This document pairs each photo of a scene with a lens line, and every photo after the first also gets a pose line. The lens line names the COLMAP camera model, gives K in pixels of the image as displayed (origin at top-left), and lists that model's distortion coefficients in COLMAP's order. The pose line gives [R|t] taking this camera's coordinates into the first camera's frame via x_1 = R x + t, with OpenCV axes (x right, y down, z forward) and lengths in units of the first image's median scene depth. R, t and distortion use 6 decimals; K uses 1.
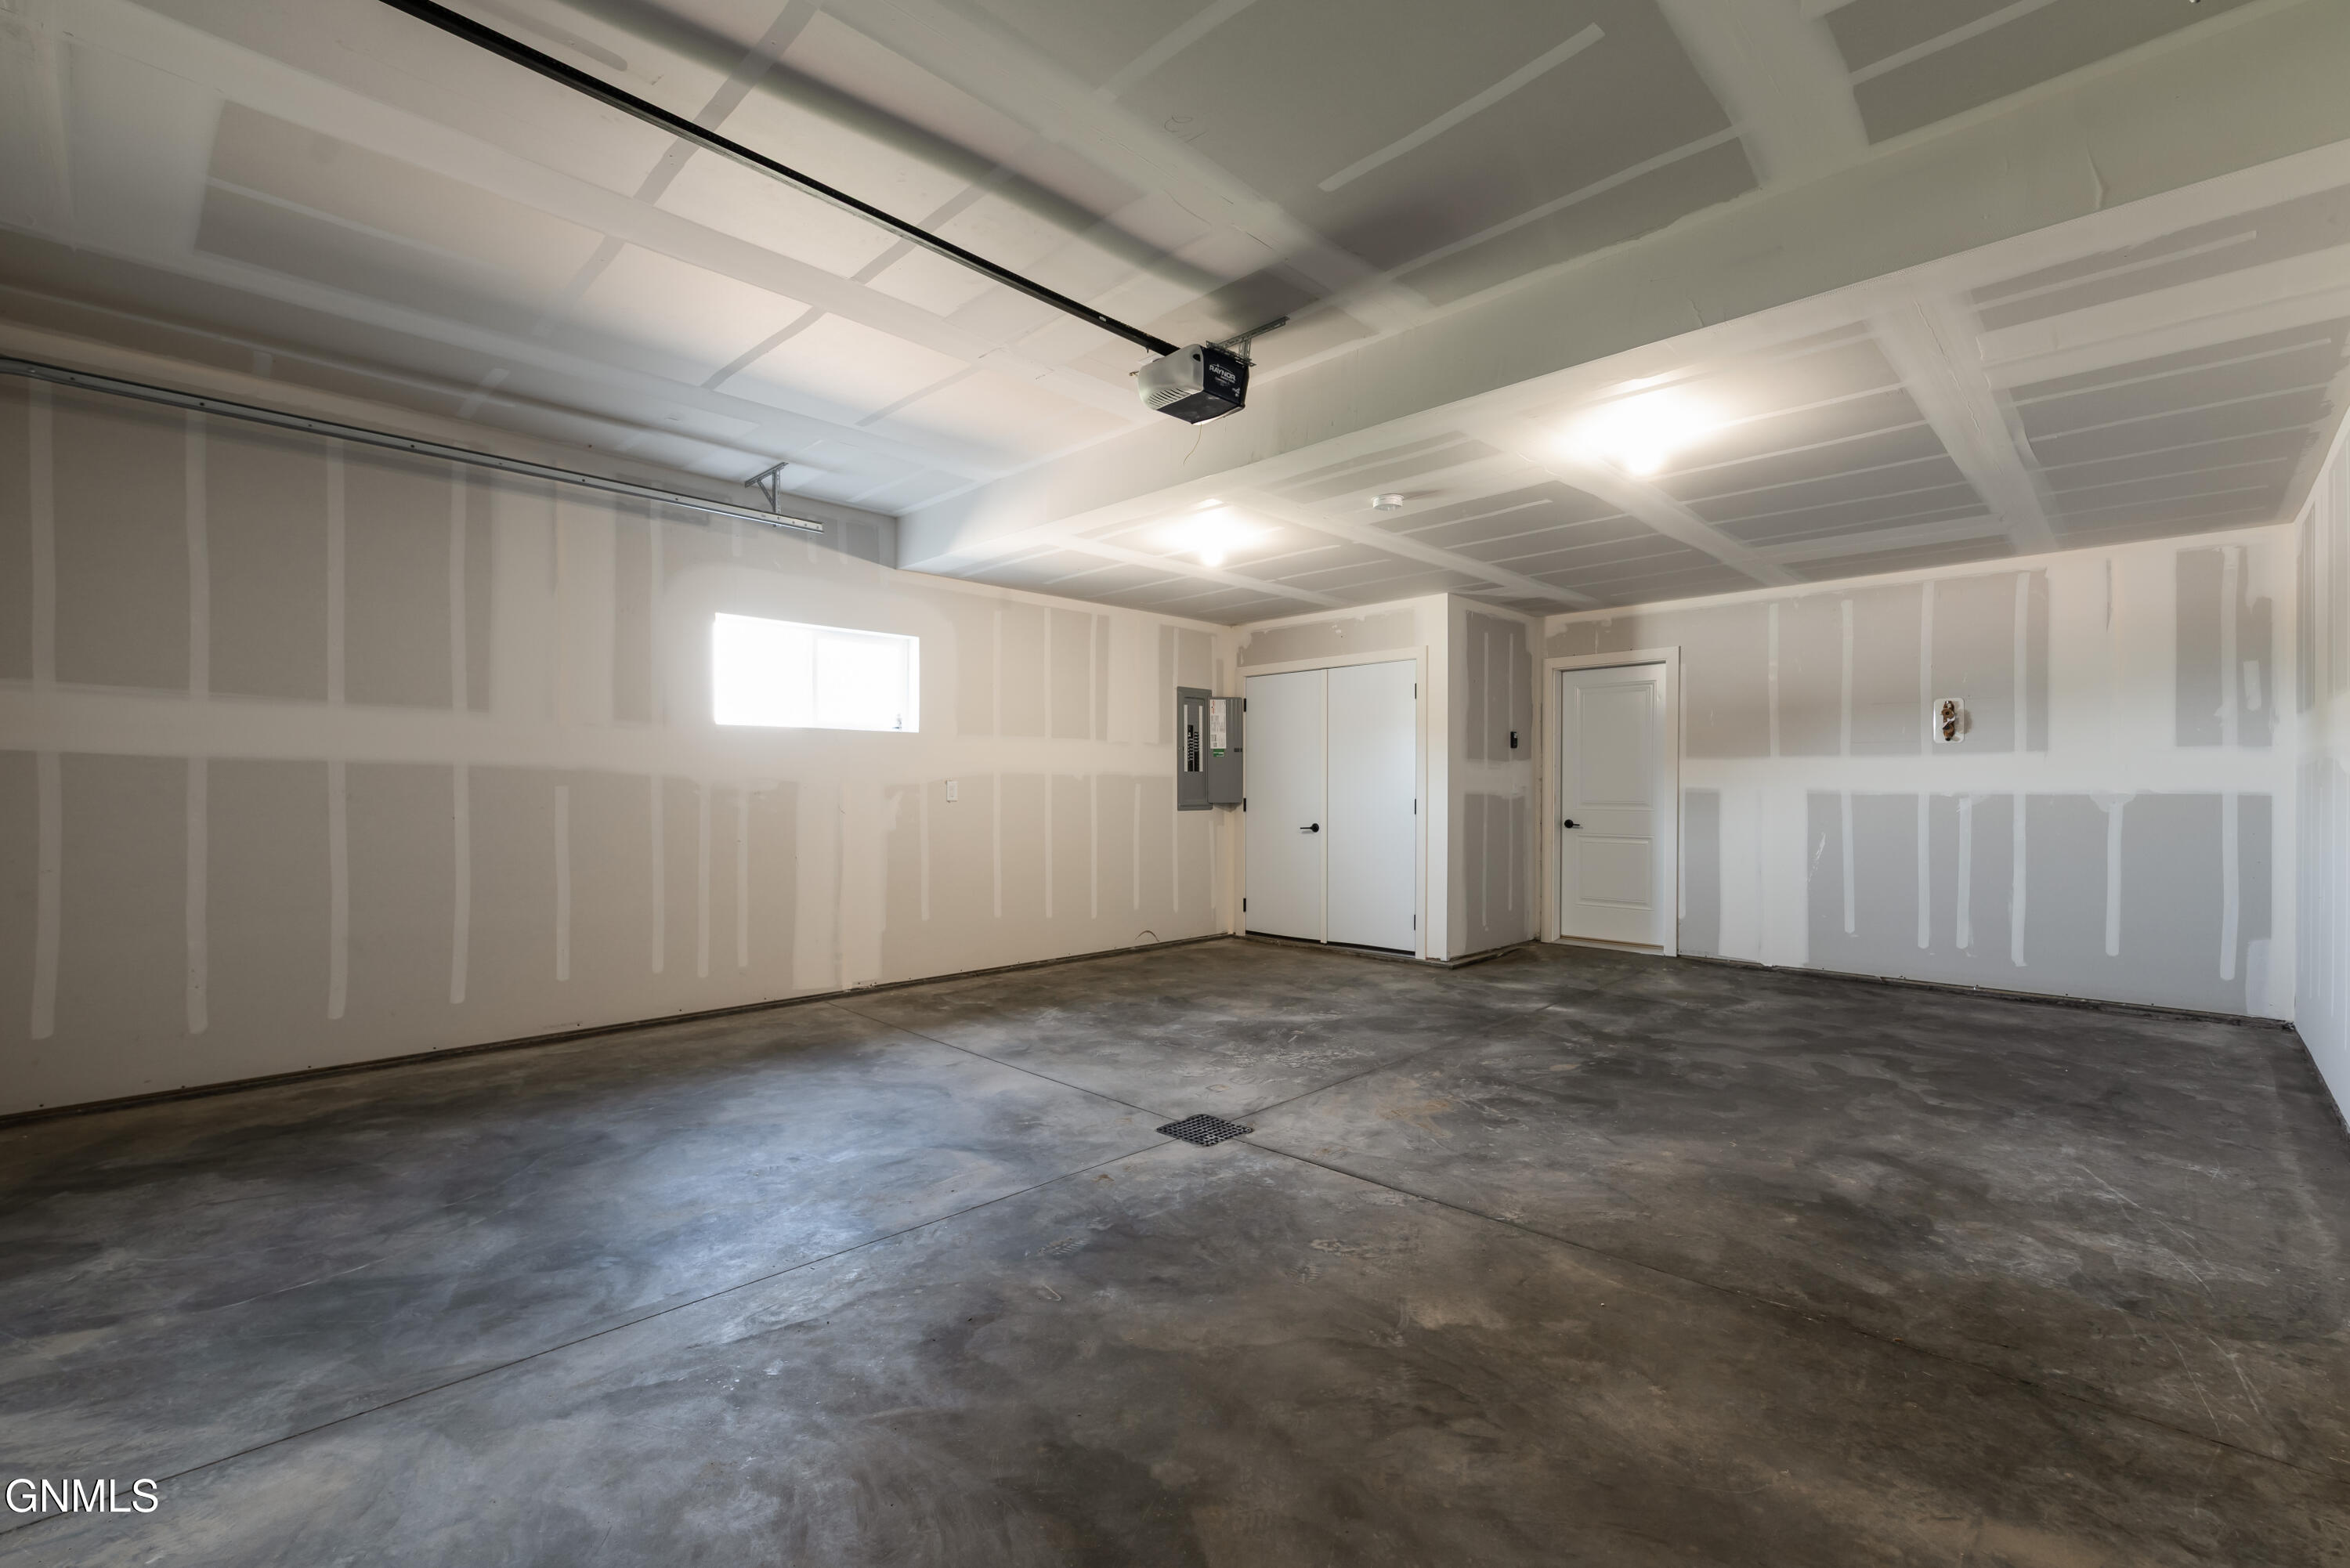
lens RADIAL K [[1012.9, 0, 1189.9], [0, 1012.9, 798.8], [0, 0, 1]] dist [0.000224, -0.000348]
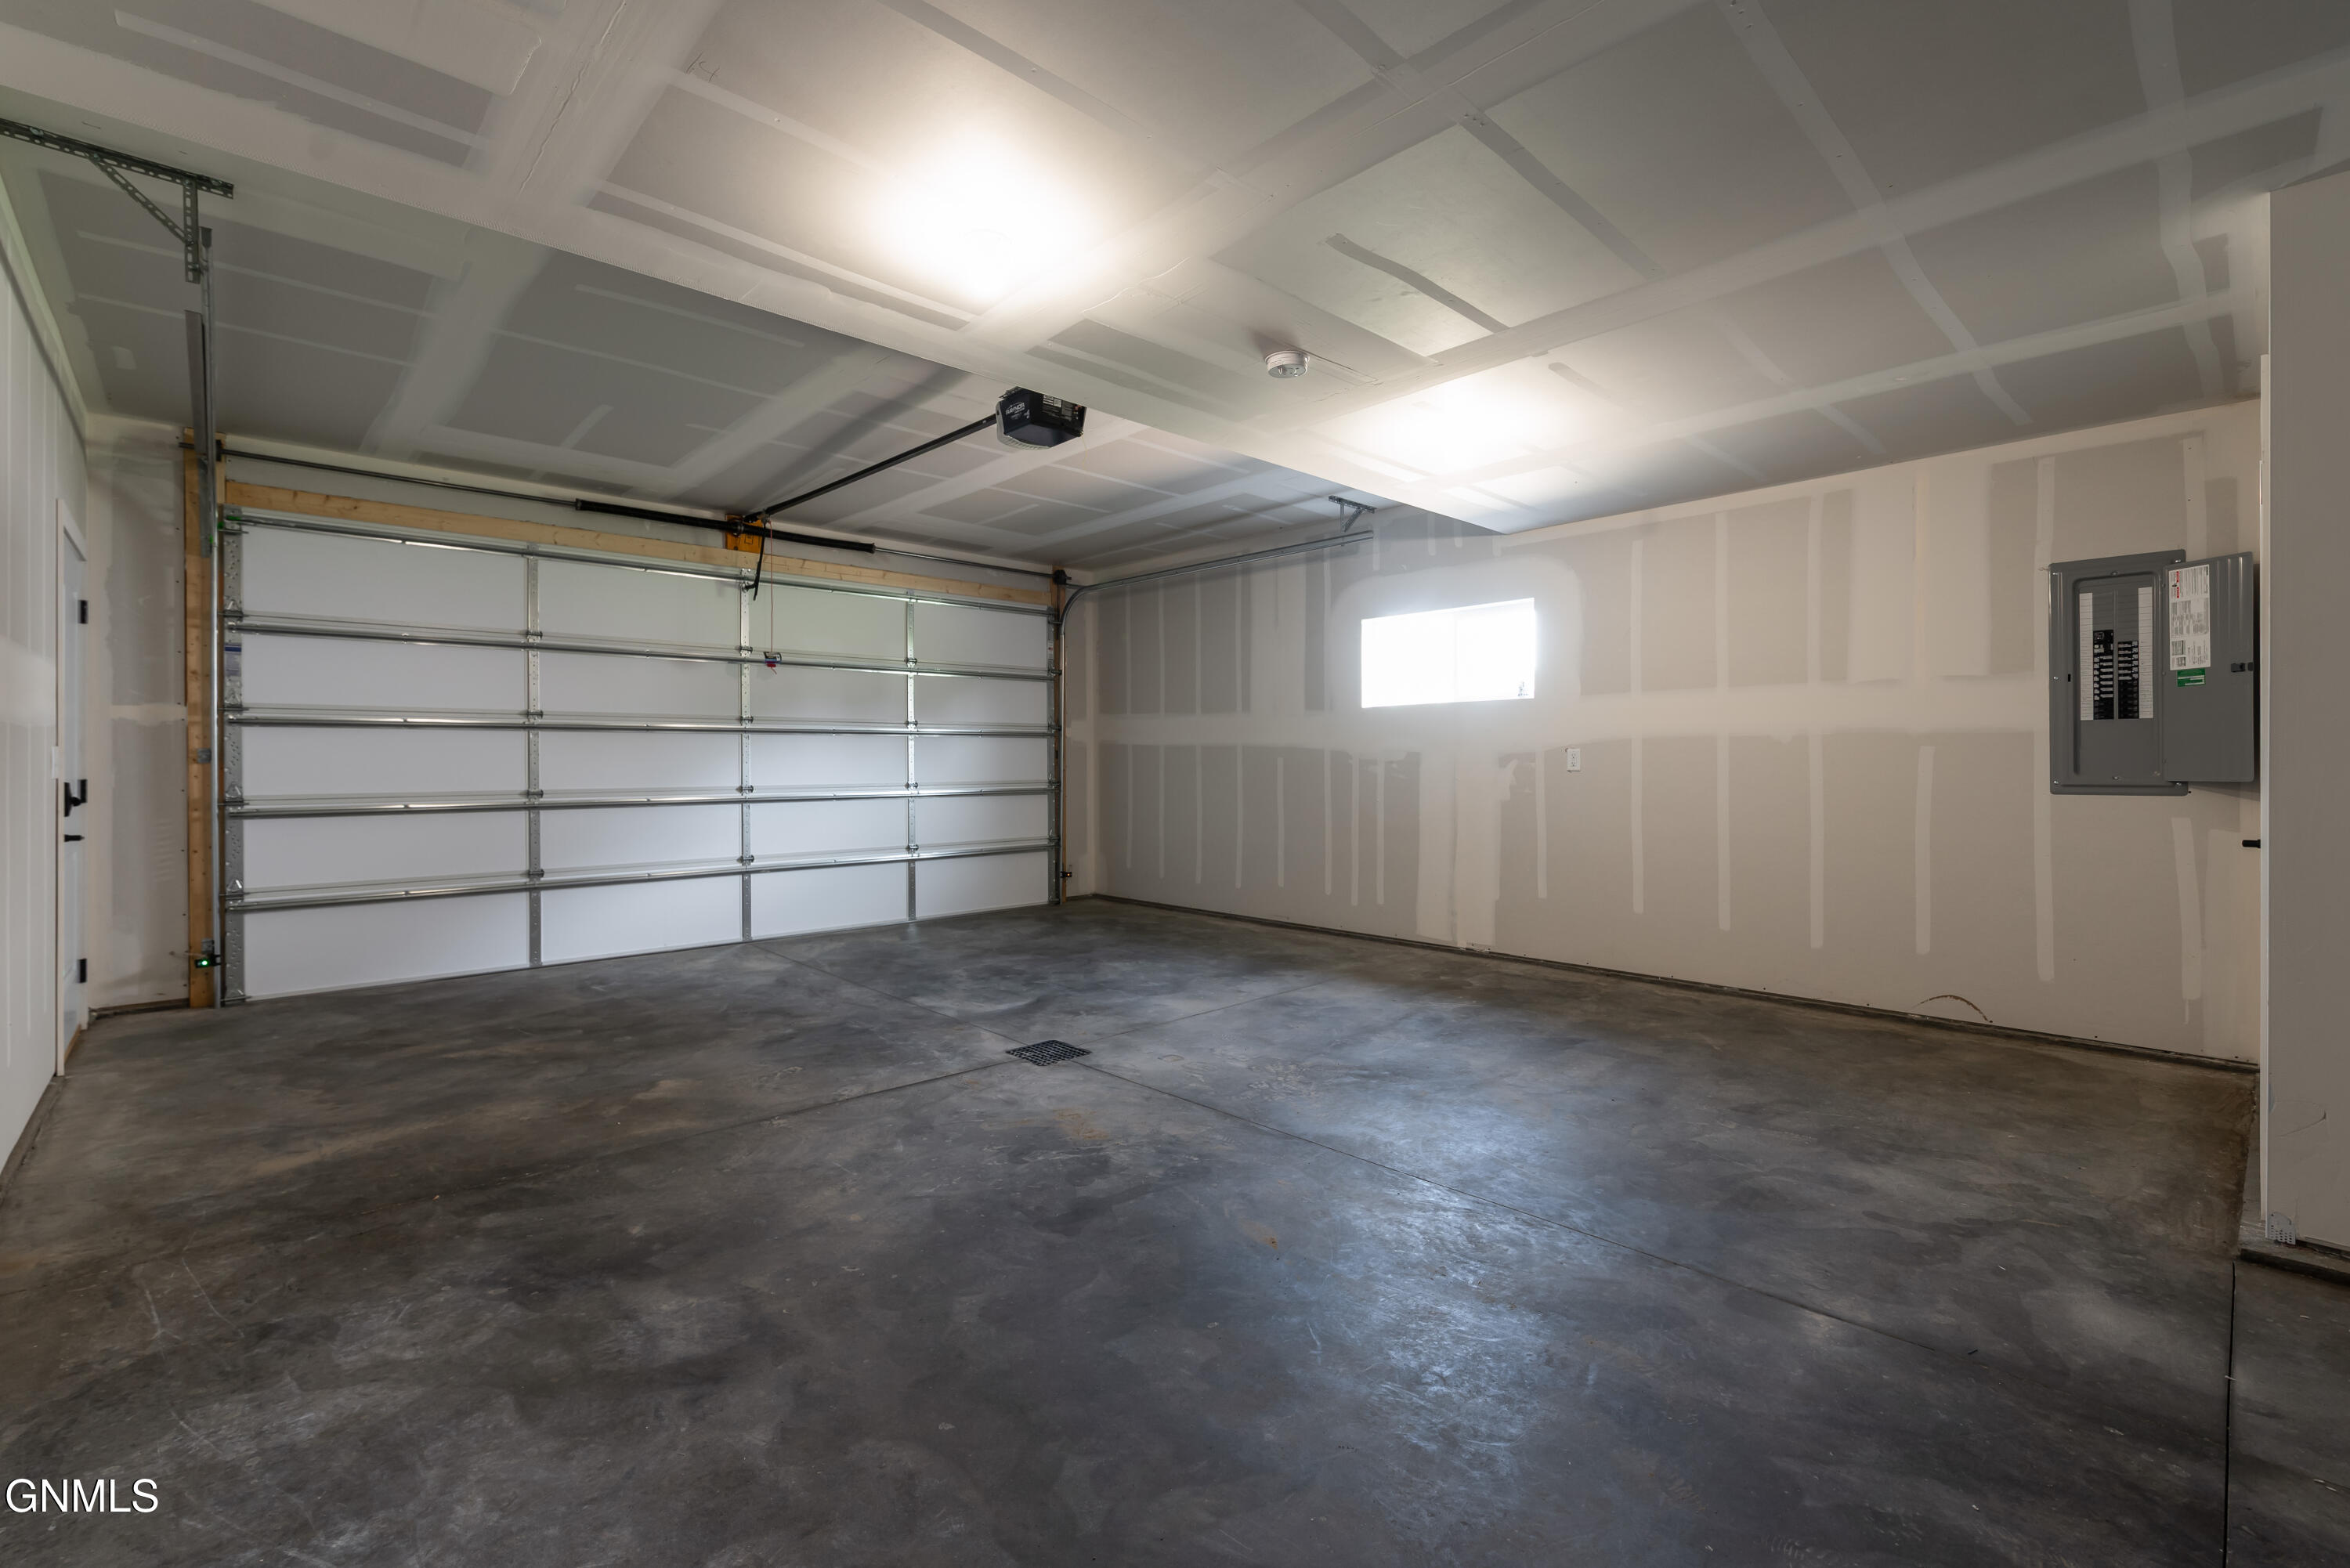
lens RADIAL K [[1012.9, 0, 1189.7], [0, 1012.9, 763.6], [0, 0, 1]] dist [0.000224, -0.000348]
pose [[-0.035159, 0.001014, -0.999381, 1.184274], [-0.004754, 0.999988, 0.001182, -0.006302], [0.999370, 0.004793, -0.035154, 1.217819]]
